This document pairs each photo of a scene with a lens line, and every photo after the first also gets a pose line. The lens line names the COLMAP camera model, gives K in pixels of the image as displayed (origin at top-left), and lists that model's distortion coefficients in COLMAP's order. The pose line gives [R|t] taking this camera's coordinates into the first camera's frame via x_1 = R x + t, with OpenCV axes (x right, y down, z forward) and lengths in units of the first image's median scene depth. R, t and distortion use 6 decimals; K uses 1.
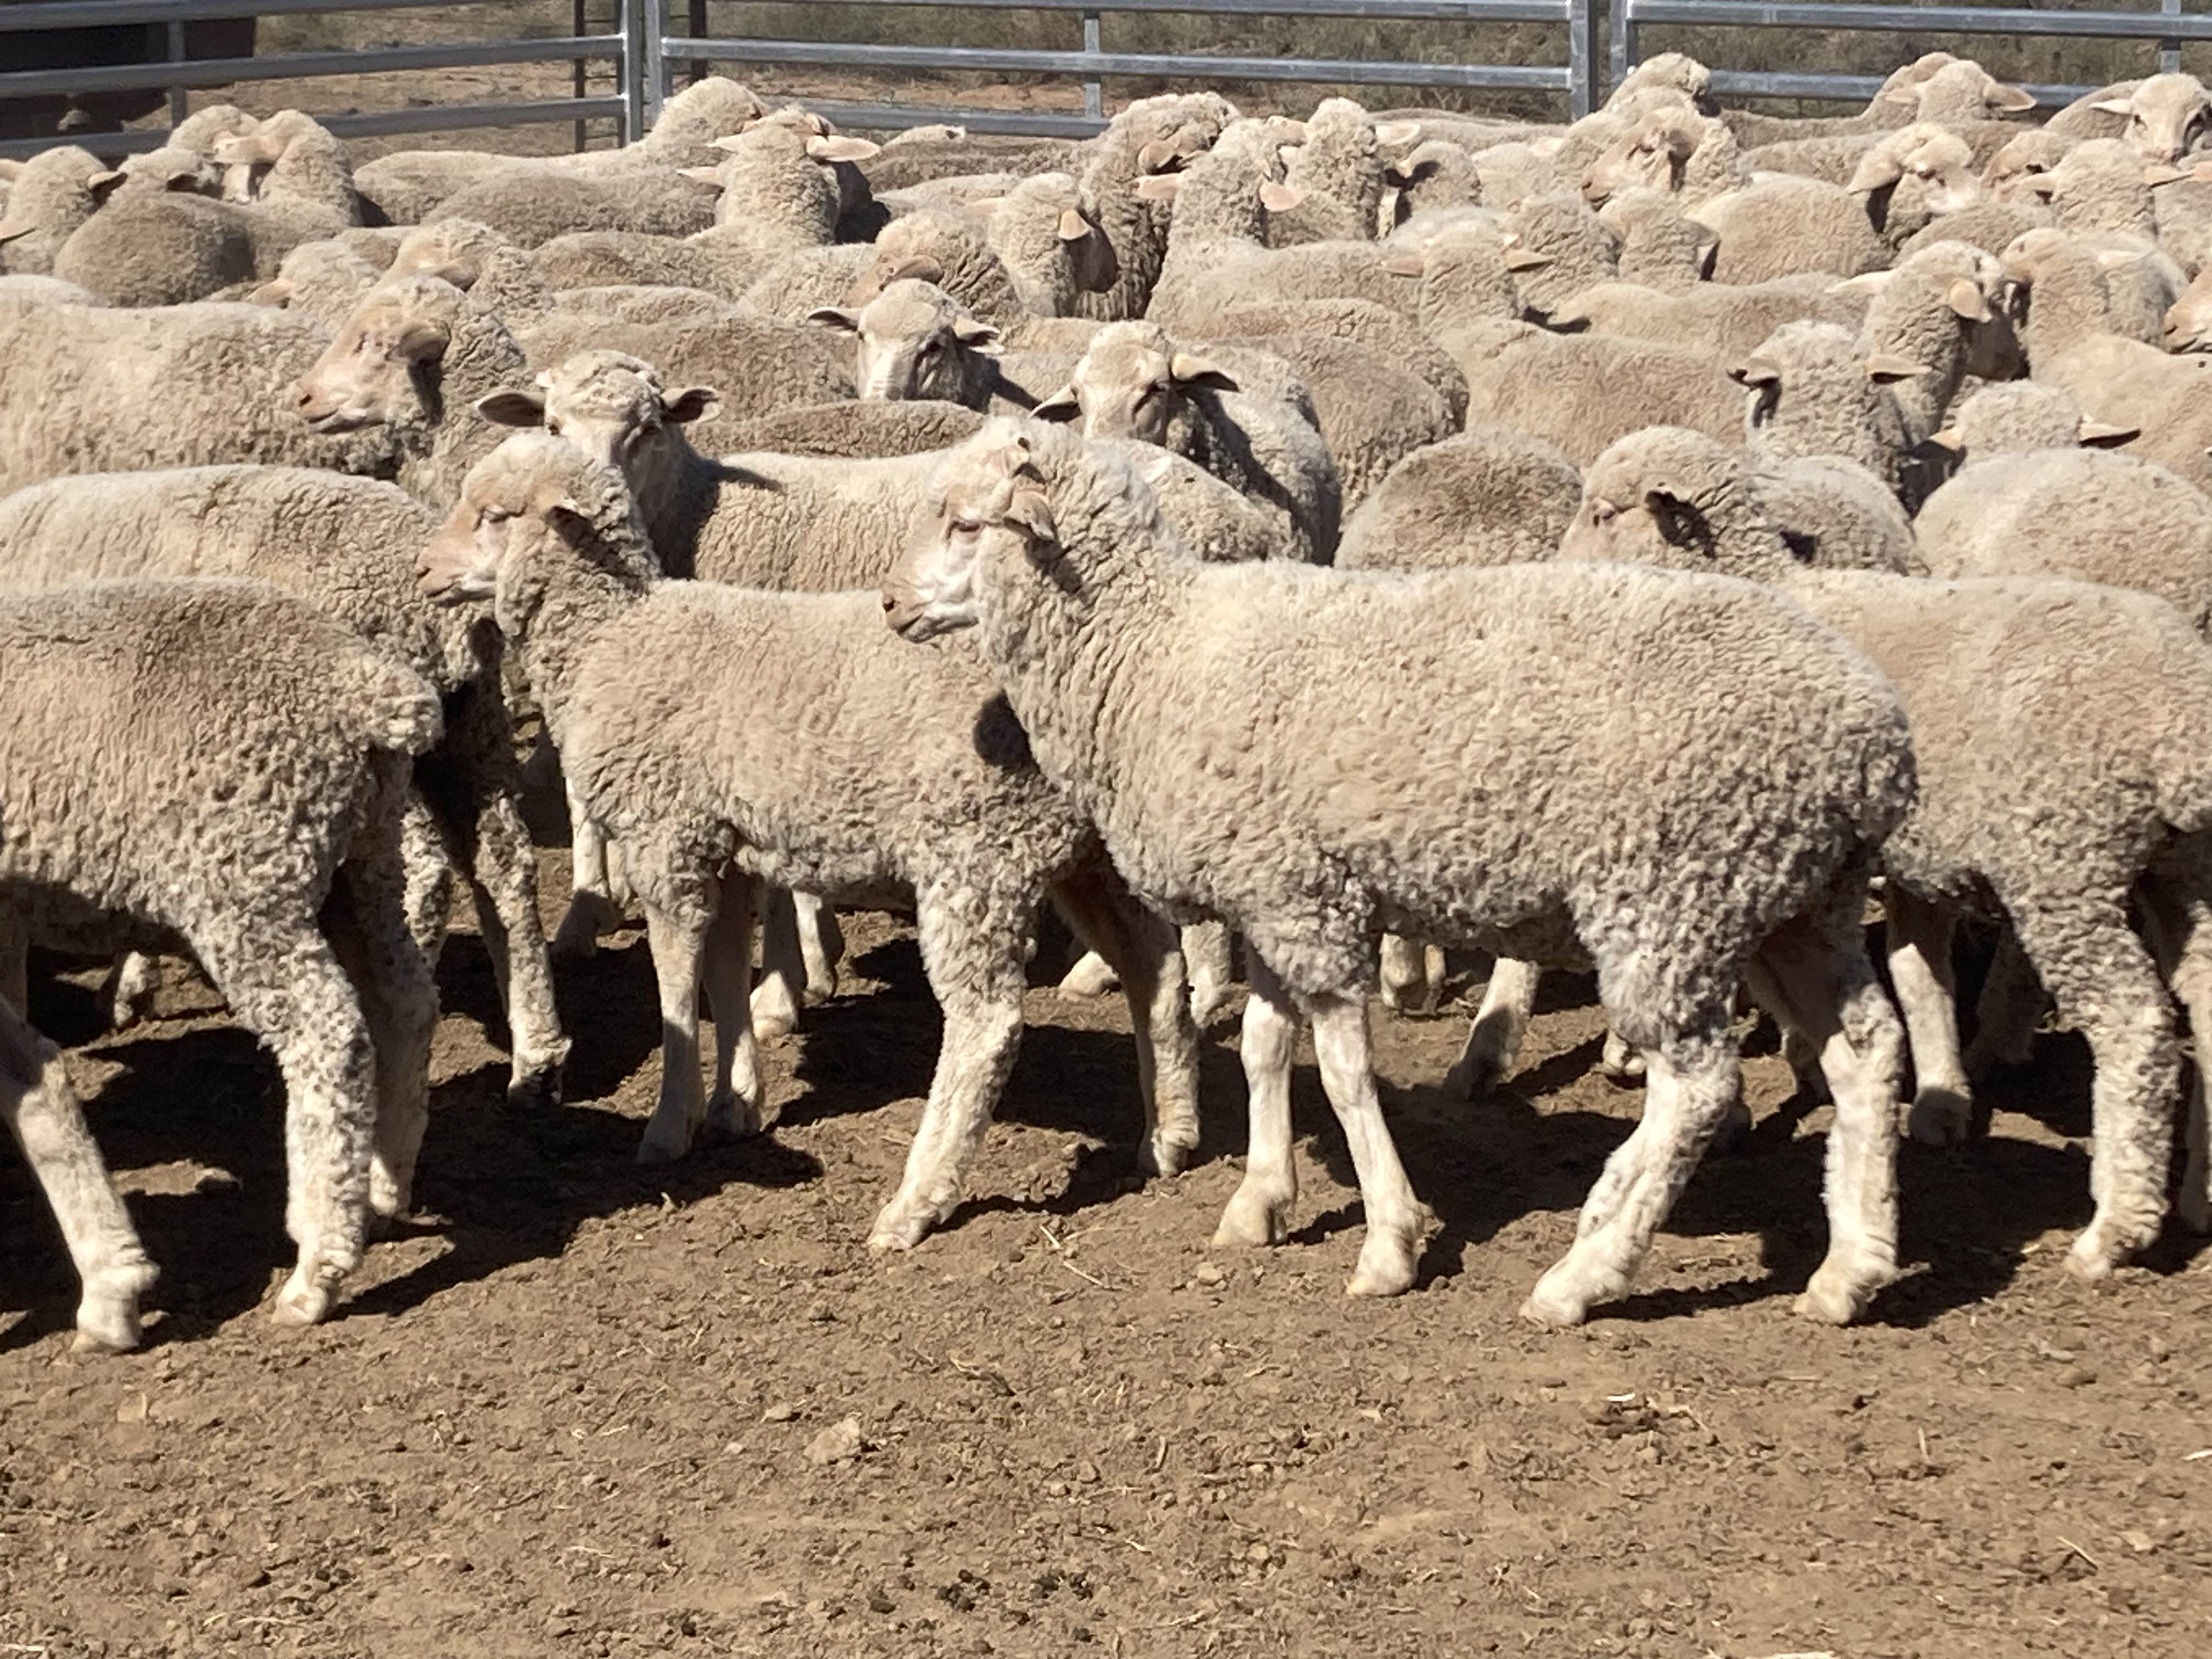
lens RADIAL K [[5343.7, 0, 1095.2], [0, 5343.7, 784.7], [0, 0, 1]] dist [0.233498, -1.104052]
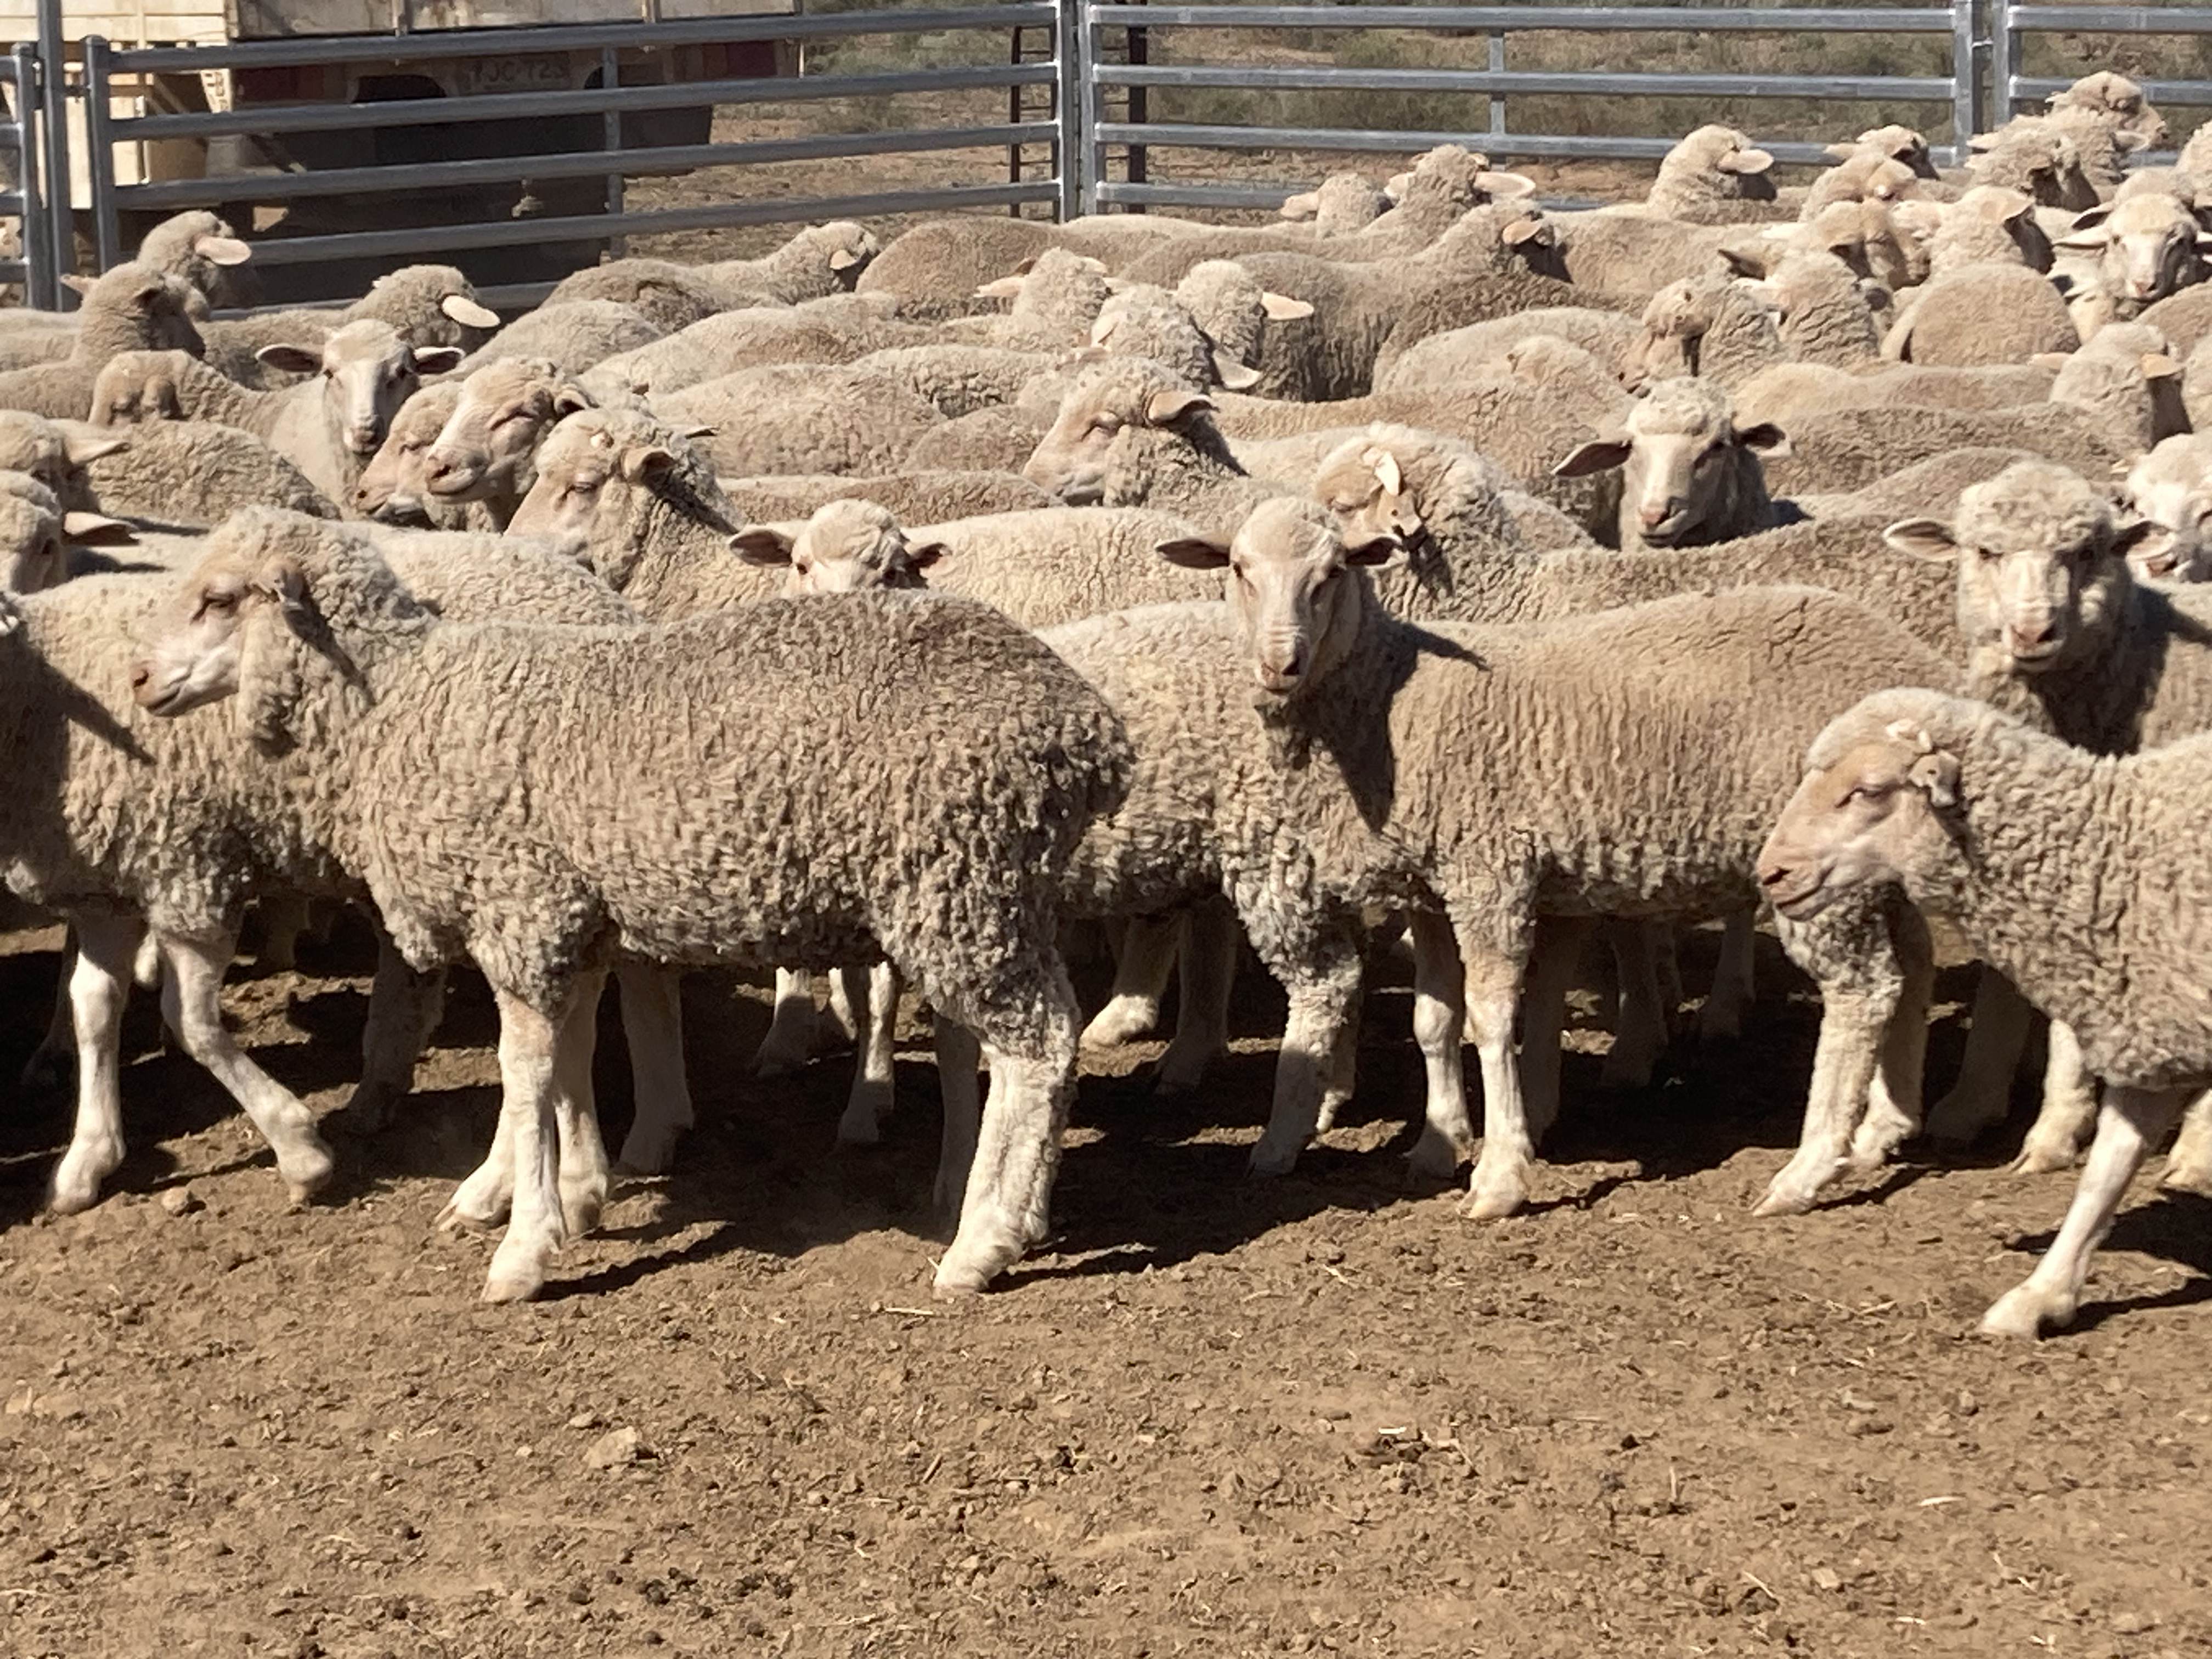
lens RADIAL K [[5343.7, 0, 1095.2], [0, 5343.7, 784.7], [0, 0, 1]] dist [0.233498, -1.104052]
pose [[0.990221, 0.012838, -0.138915, 0.191354], [-0.014796, 0.999805, -0.013076, 0.003023], [0.138720, 0.015004, 0.990218, -0.045736]]
